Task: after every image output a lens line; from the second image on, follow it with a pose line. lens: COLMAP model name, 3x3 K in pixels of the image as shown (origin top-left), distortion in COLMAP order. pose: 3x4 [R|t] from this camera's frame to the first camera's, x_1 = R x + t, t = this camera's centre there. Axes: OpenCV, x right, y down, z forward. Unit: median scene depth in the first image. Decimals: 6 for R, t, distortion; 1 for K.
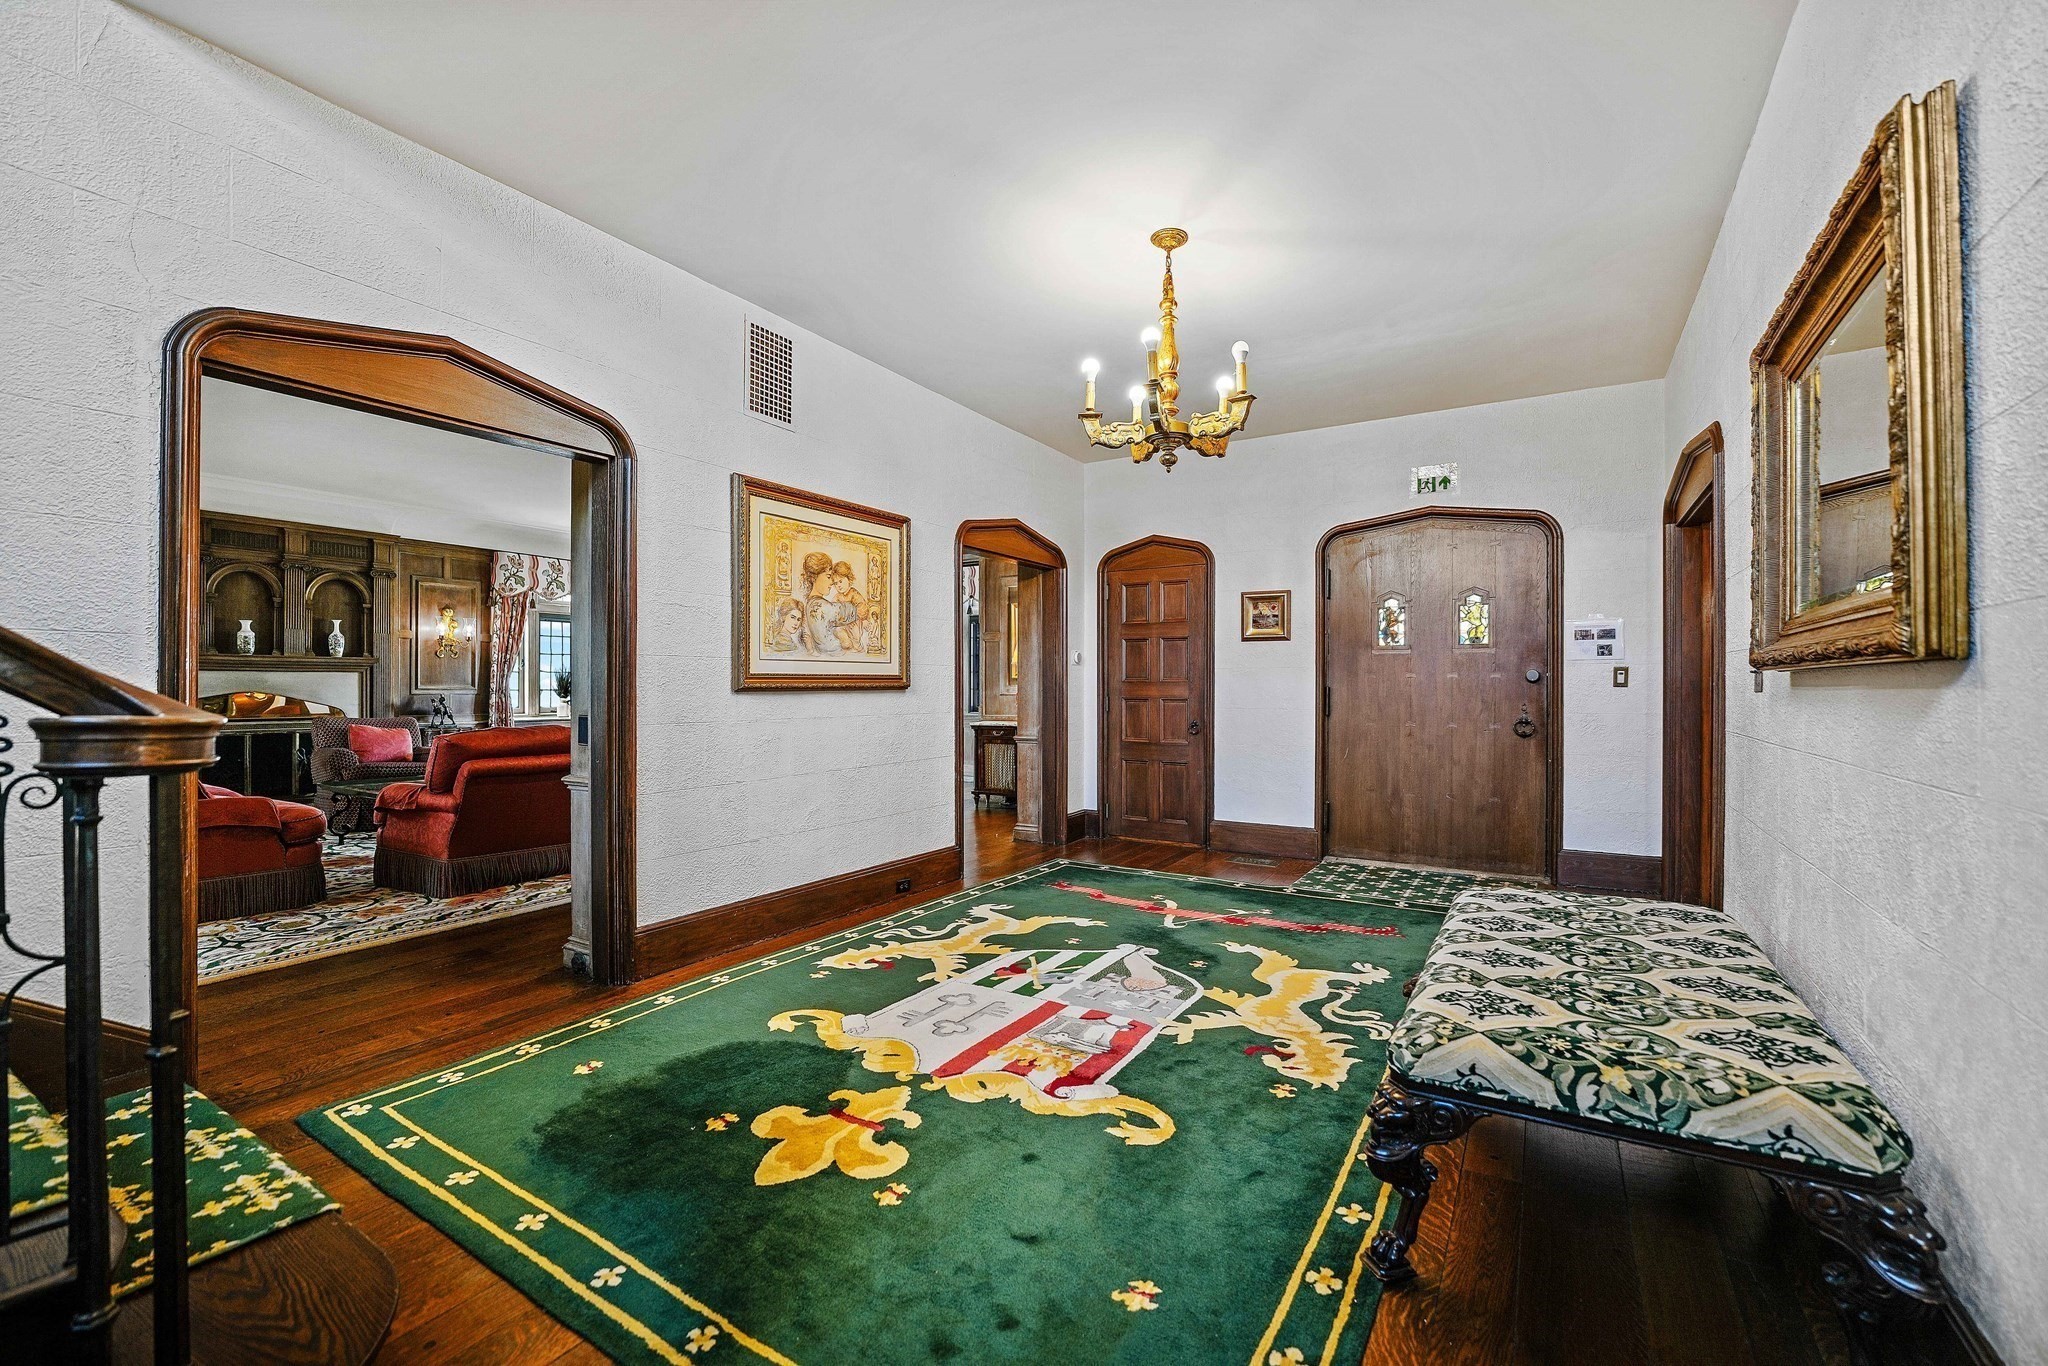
lens RADIAL K [[859.2, 0, 1028.2], [0, 859.2, 683.3], [0, 0, 1]] dist [-0.032152, 0.002958]
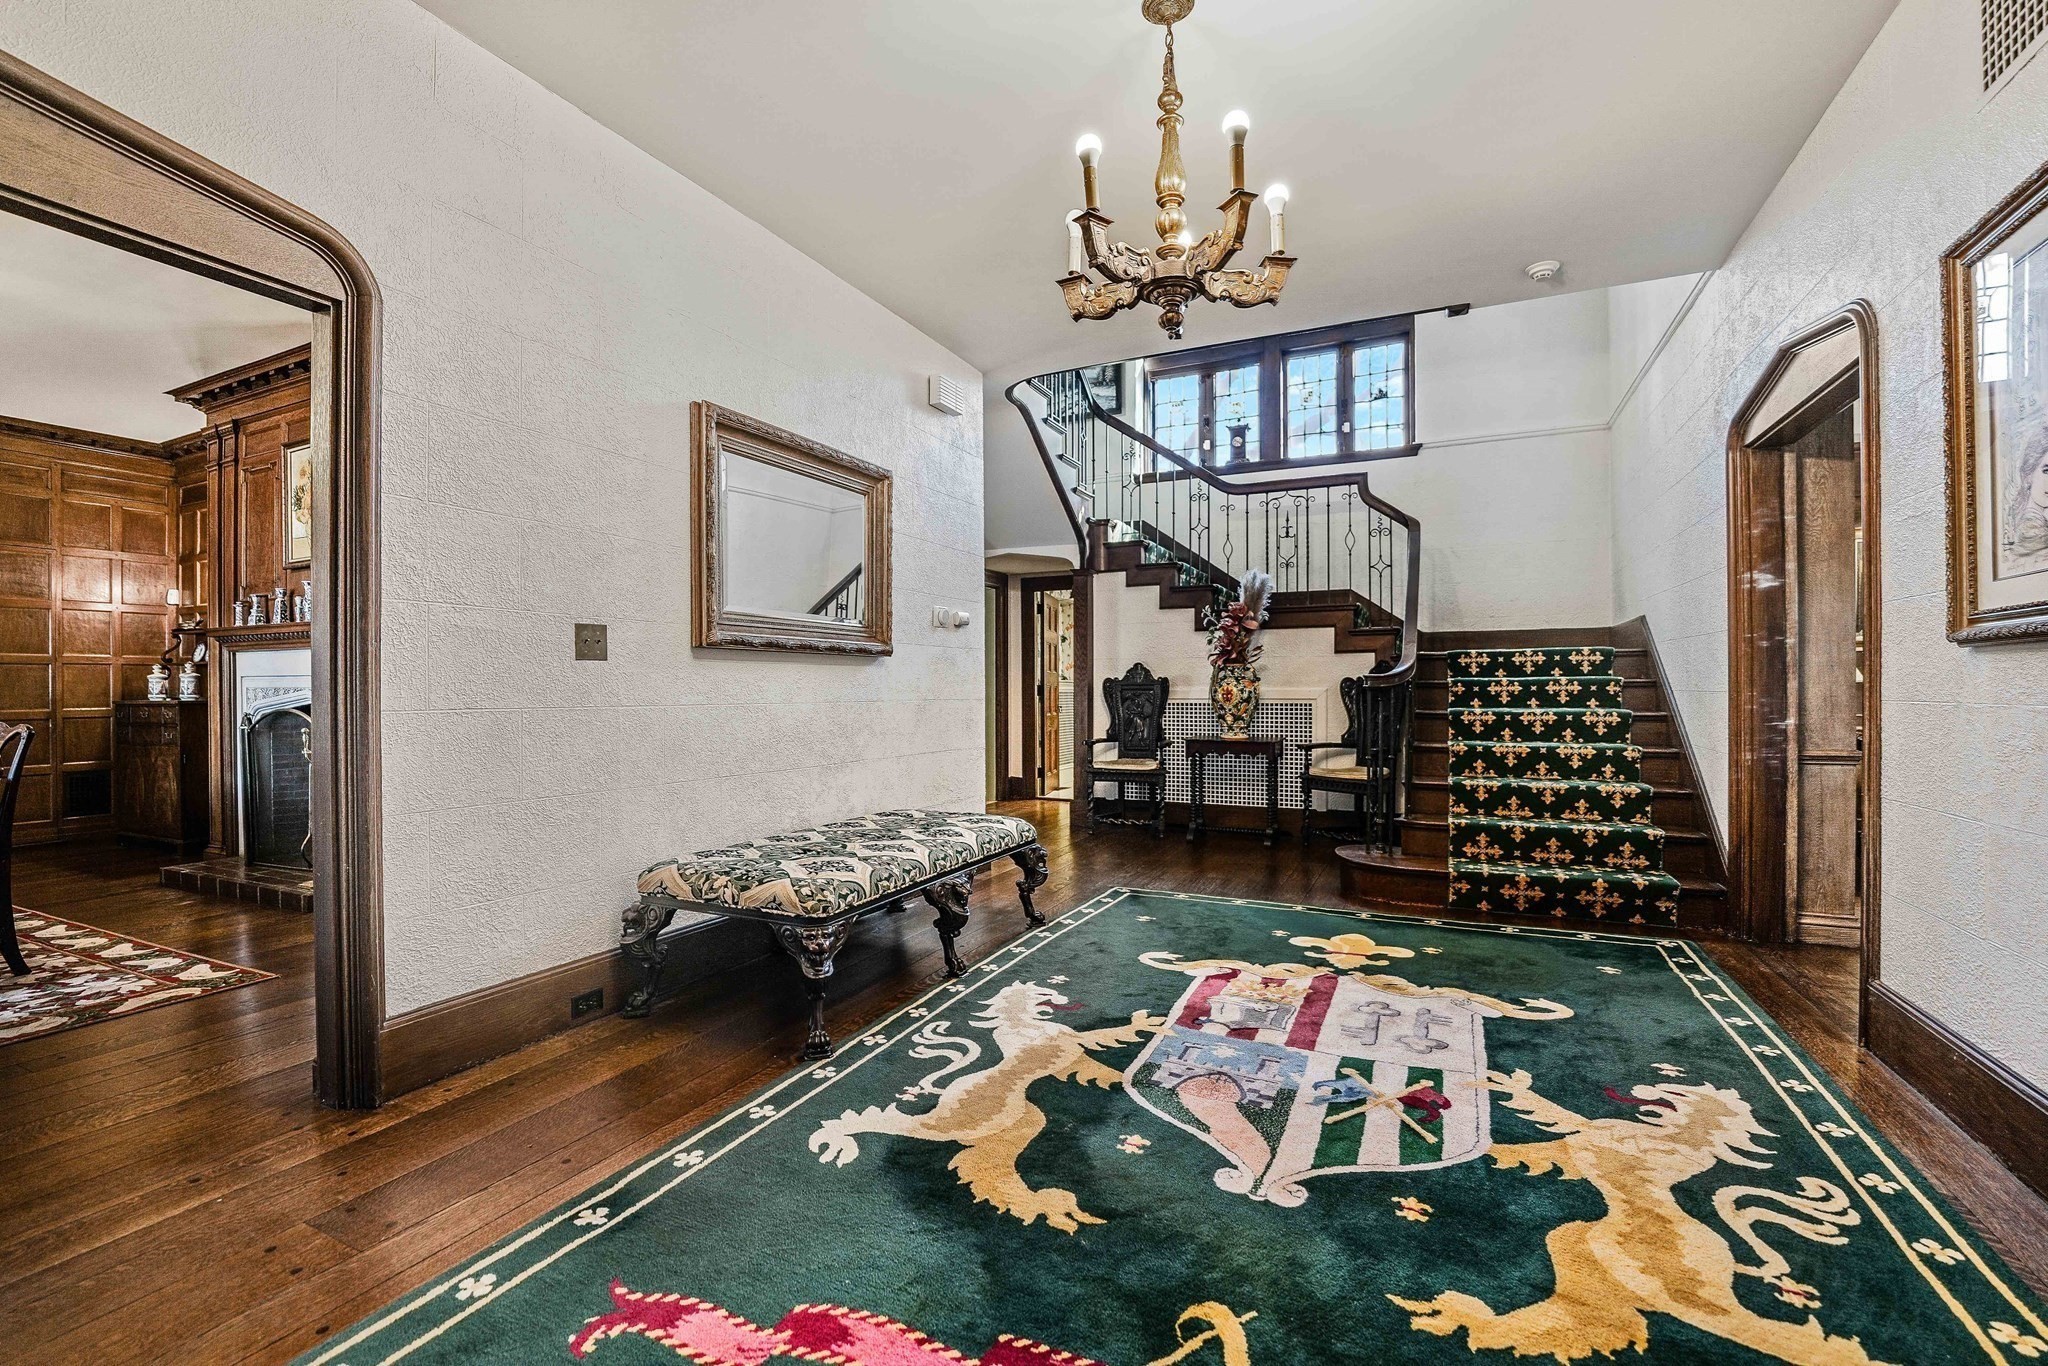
lens RADIAL K [[859.2, 0, 1071.2], [0, 859.2, 695.4], [0, 0, 1]] dist [-0.032152, 0.002958]
pose [[-0.988281, 0.004583, -0.152574, 0.295937], [0.003966, 0.999983, 0.004350, 0.031058], [0.152591, 0.003694, -0.988282, 1.413121]]
